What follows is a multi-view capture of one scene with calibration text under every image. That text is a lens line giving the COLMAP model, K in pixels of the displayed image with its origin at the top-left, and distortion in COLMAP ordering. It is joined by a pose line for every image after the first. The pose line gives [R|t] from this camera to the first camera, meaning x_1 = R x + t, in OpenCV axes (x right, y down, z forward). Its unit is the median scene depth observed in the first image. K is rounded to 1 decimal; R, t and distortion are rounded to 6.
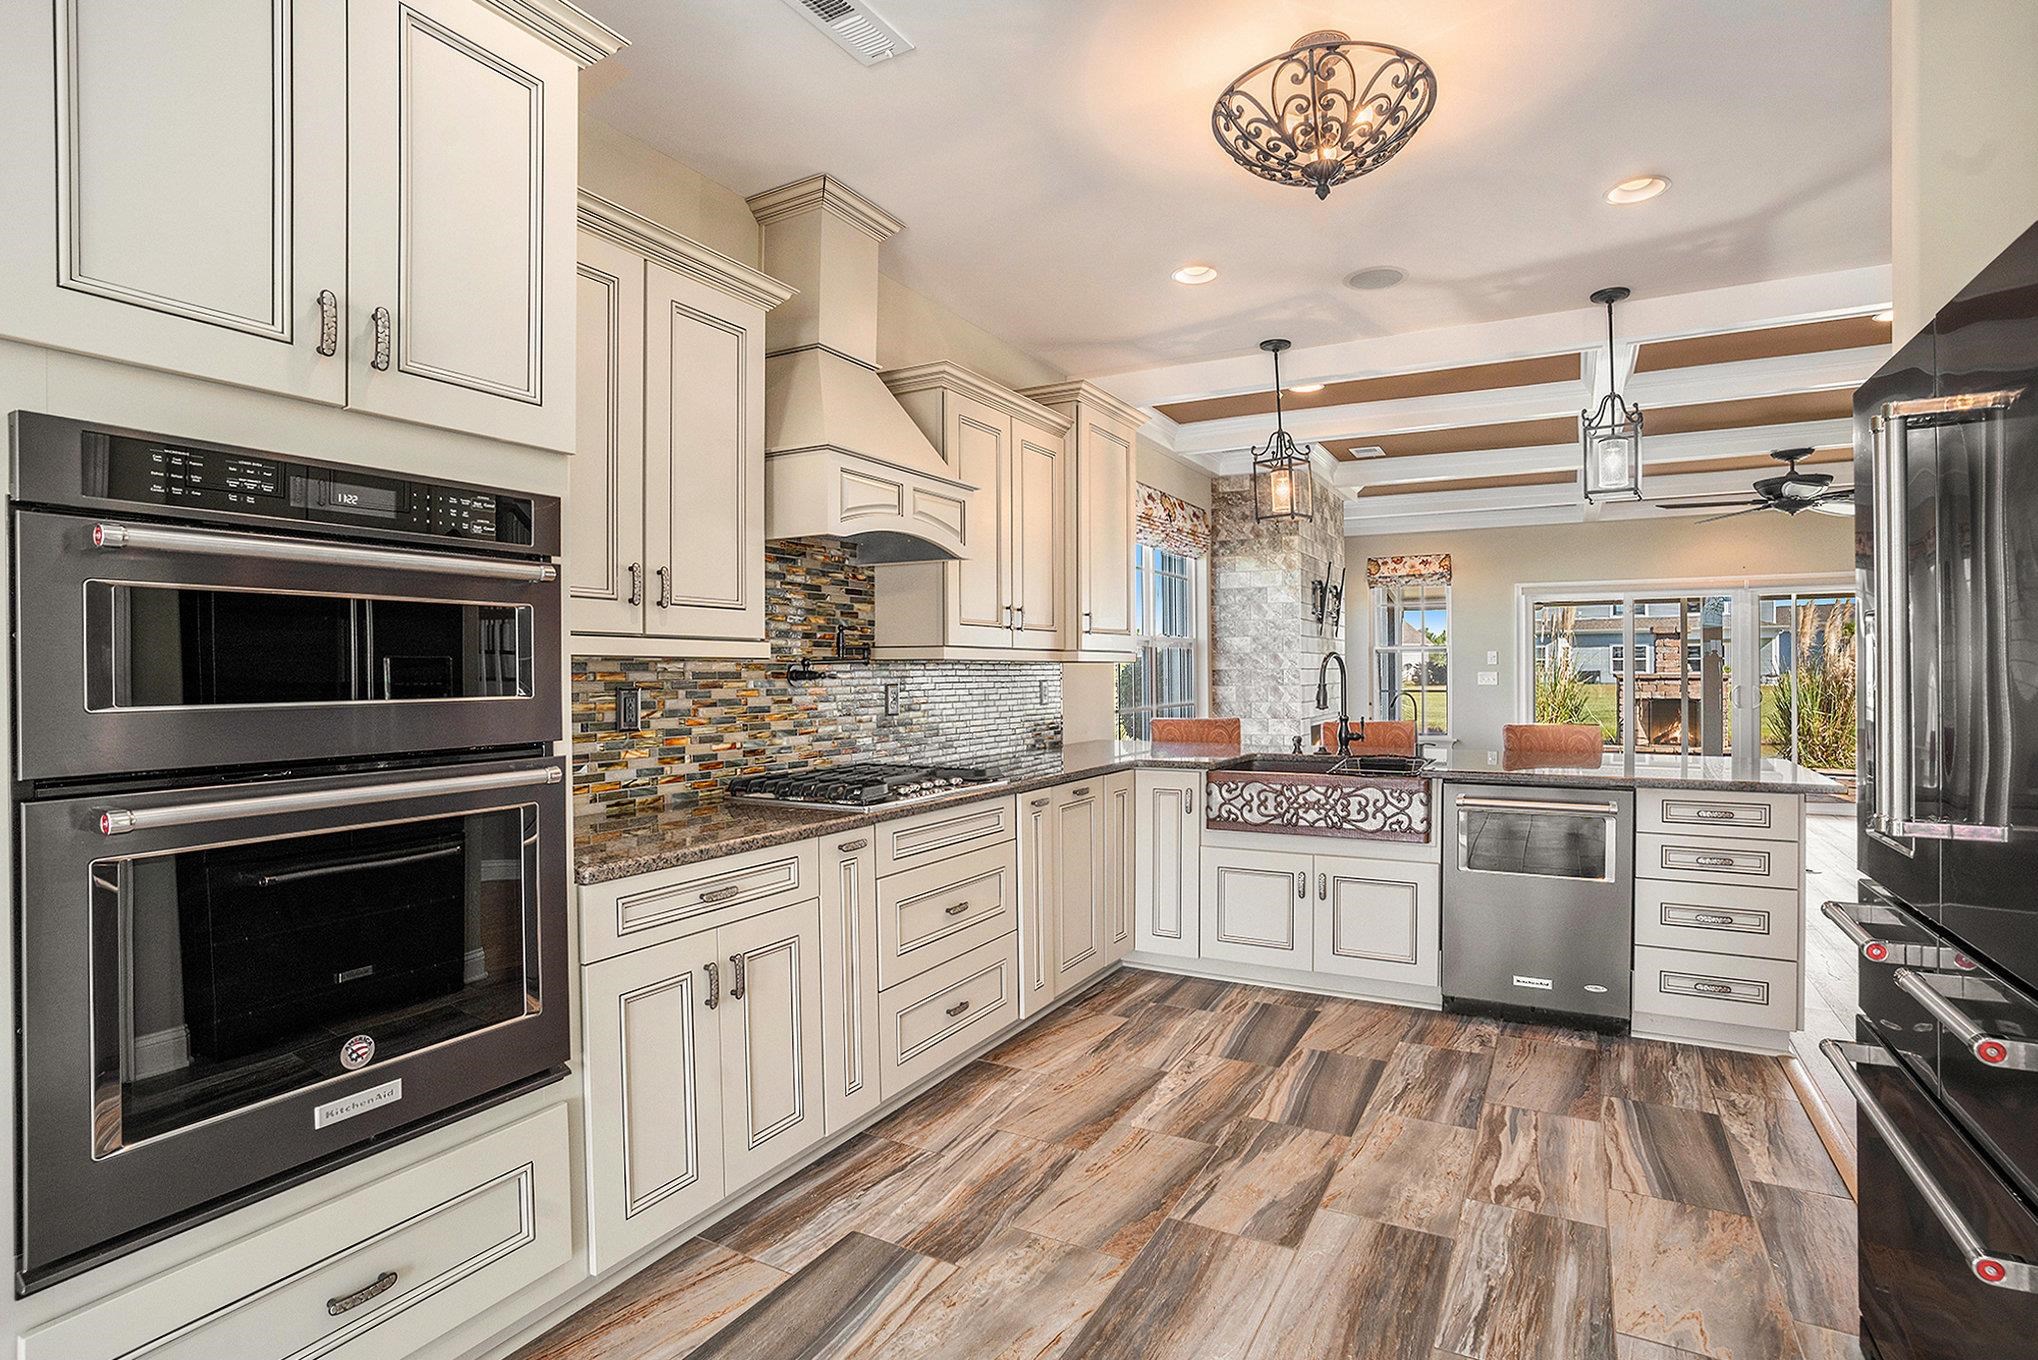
lens RADIAL K [[1020.5, 0, 1004.4], [0, 1020.5, 663.6], [0, 0, 1]] dist [-0.064297, 0.018662]
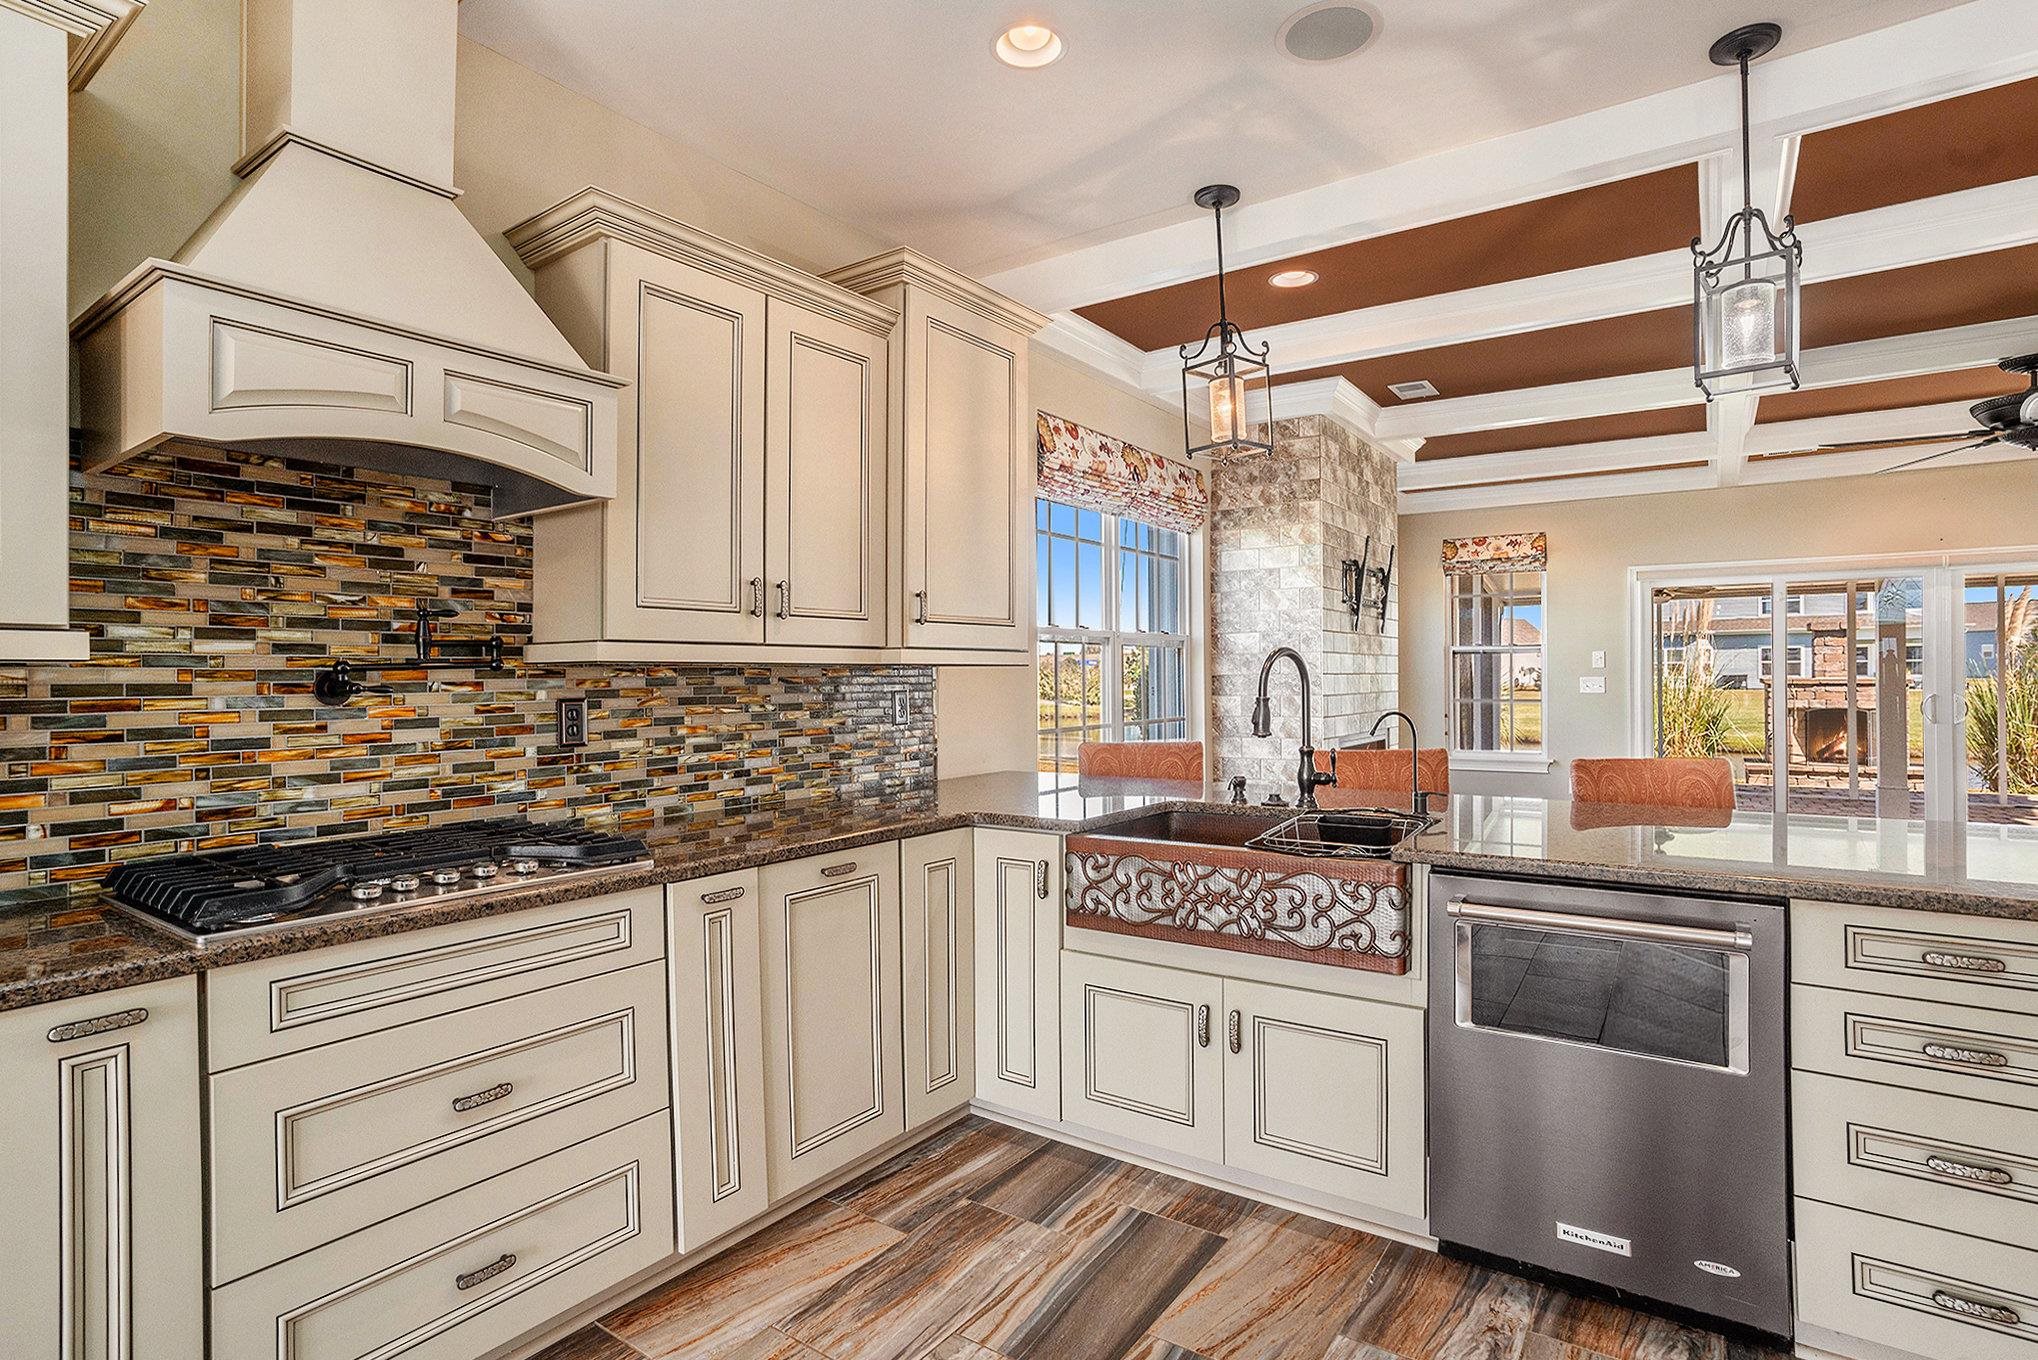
lens RADIAL K [[1020.5, 0, 994.7], [0, 1020.5, 678.4], [0, 0, 1]] dist [-0.064297, 0.018662]
pose [[0.993543, -0.004141, -0.113382, 0.252912], [0.005088, 0.999955, 0.008061, 0.002592], [0.113344, -0.008586, 0.993519, 0.402350]]
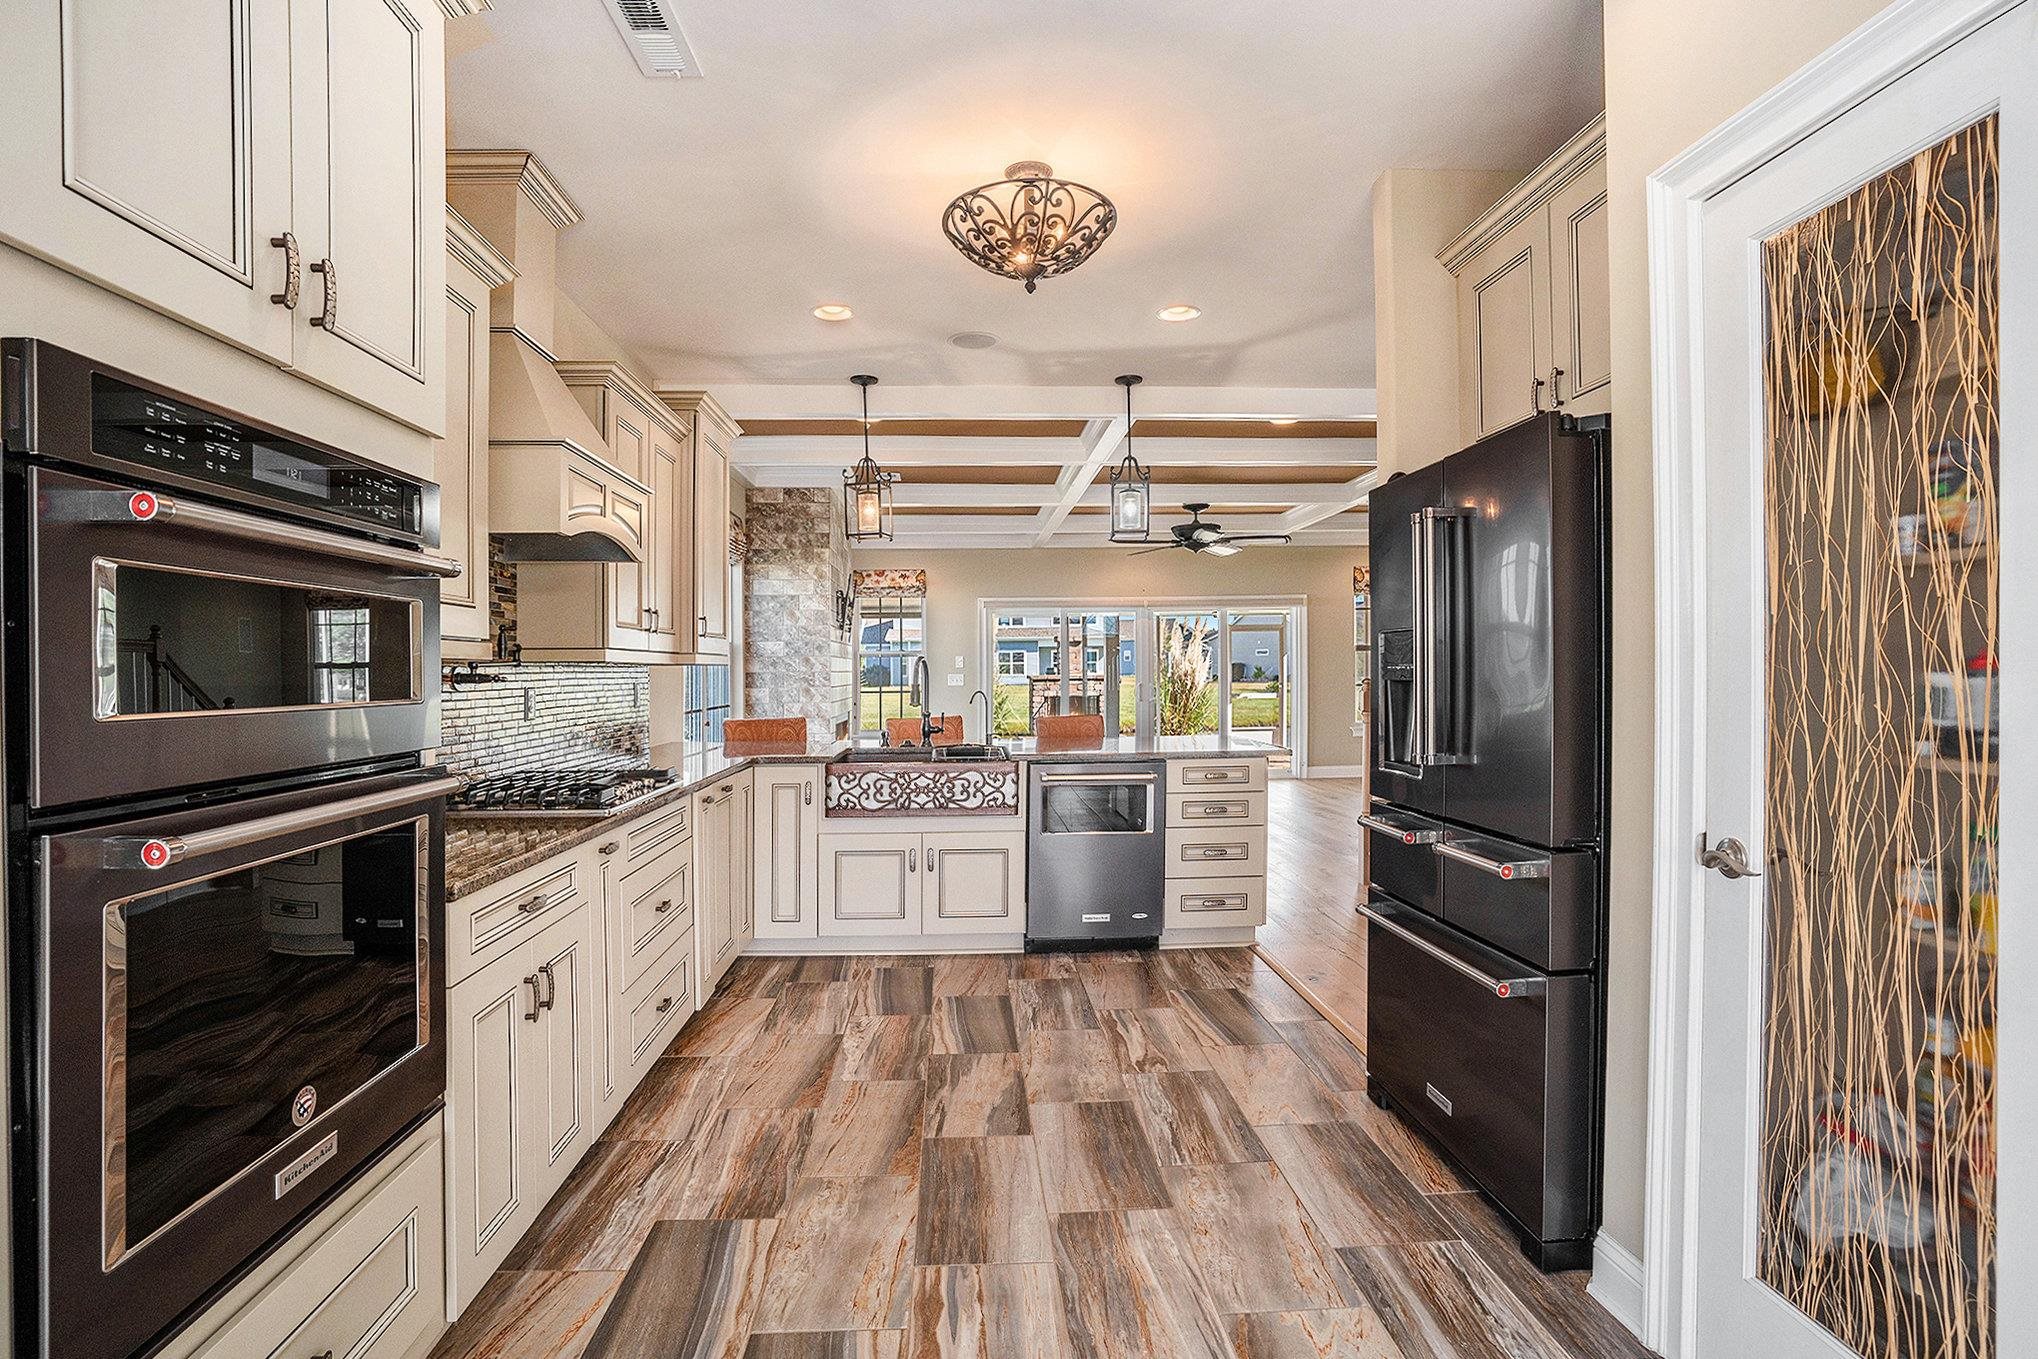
lens RADIAL K [[1020.5, 0, 1004.6], [0, 1020.5, 666.1], [0, 0, 1]] dist [-0.064297, 0.018662]
pose [[0.846440, 0.000486, 0.532485, -0.246068], [0.000197, 0.999999, -0.001226, 0.000977], [-0.532485, 0.001142, 0.846439, -0.032022]]
